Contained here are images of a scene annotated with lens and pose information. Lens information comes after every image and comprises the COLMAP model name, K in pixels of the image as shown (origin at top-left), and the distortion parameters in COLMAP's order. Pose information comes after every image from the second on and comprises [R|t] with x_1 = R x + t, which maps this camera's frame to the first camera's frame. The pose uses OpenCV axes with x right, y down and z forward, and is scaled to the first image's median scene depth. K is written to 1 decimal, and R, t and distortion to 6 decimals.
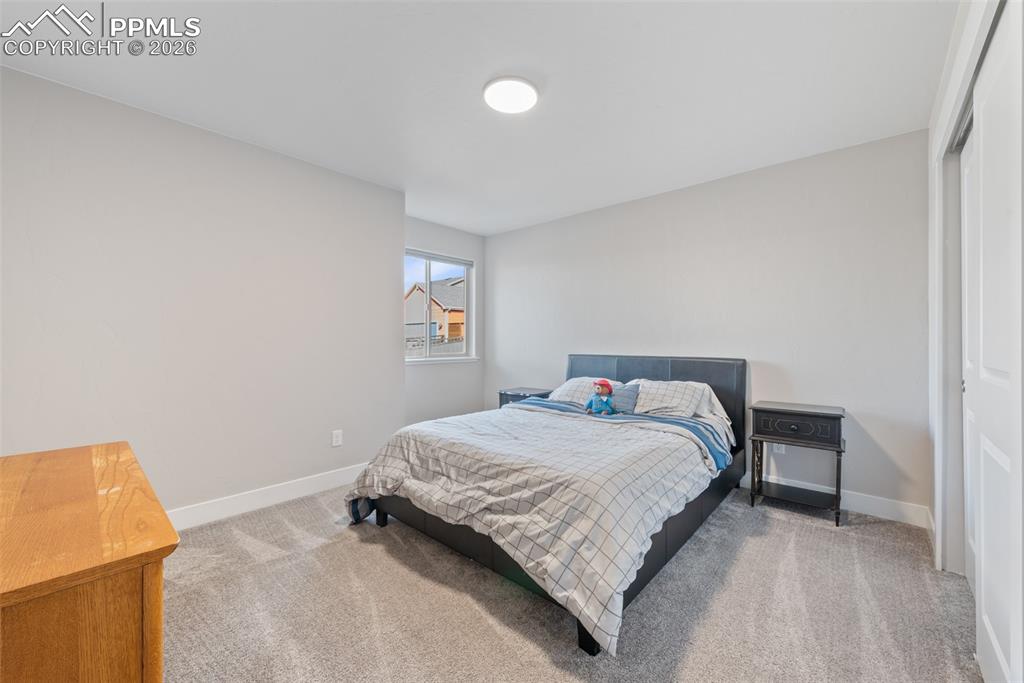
lens RADIAL K [[402.1, 0, 509.9], [0, 402.1, 340.8], [0, 0, 1]] dist [0.000680, 0.000014]
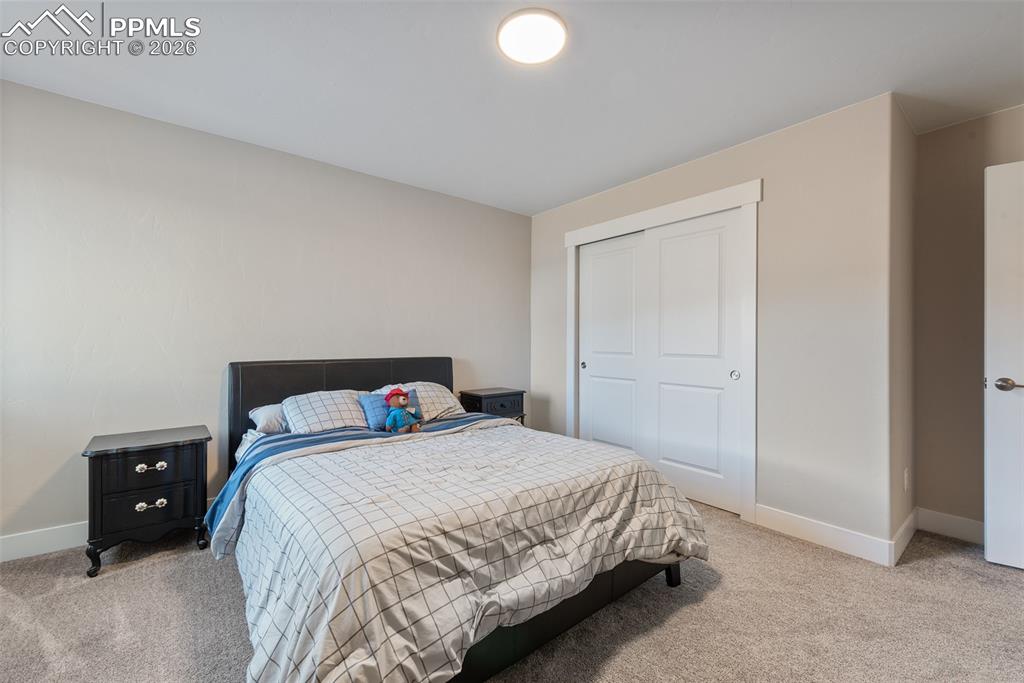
lens RADIAL K [[422.2, 0, 513.5], [0, 422.2, 344.7], [0, 0, 1]] dist [0.008357, -0.000395]
pose [[0.147679, -0.007725, 0.989005, -0.917201], [-0.005222, 0.999949, 0.008590, -0.003997], [-0.989022, -0.006433, 0.147631, 0.995147]]
